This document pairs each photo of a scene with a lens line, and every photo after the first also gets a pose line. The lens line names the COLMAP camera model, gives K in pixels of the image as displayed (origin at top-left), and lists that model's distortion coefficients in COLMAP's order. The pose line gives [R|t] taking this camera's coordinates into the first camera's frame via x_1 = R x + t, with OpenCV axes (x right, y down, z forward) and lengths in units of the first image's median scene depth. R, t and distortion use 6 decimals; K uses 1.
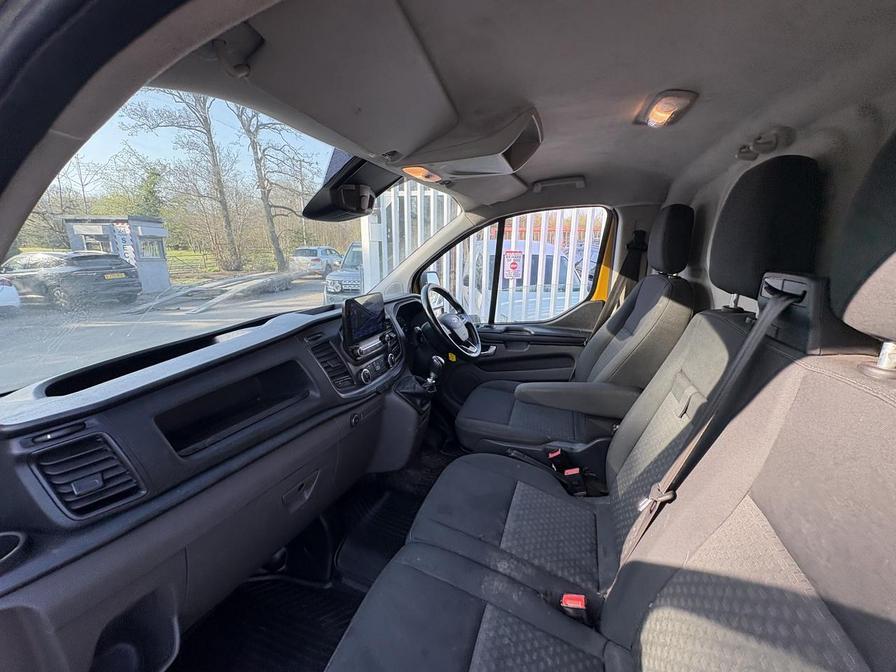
lens RADIAL K [[356.9, 0, 448.4], [0, 356.9, 333.7], [0, 0, 1]] dist [0.001933, 0.000099]
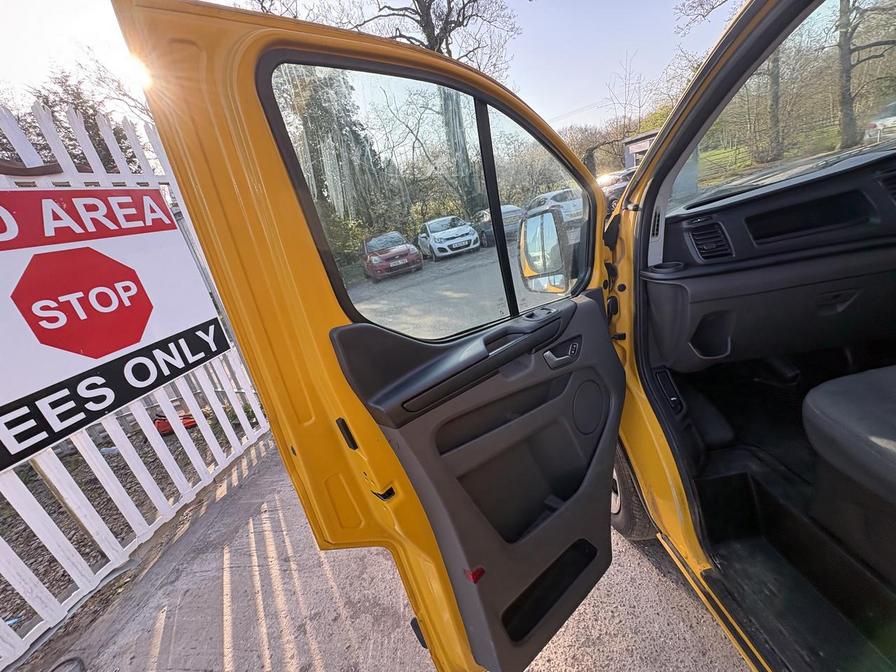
lens RADIAL K [[356.9, 0, 448.4], [0, 356.9, 333.7], [0, 0, 1]] dist [0.001933, 0.000099]
pose [[0.336337, 0.237905, -0.911196, 0.289824], [-0.004576, 0.967966, 0.251038, 0.235392], [0.941730, -0.080264, 0.326652, -0.672277]]
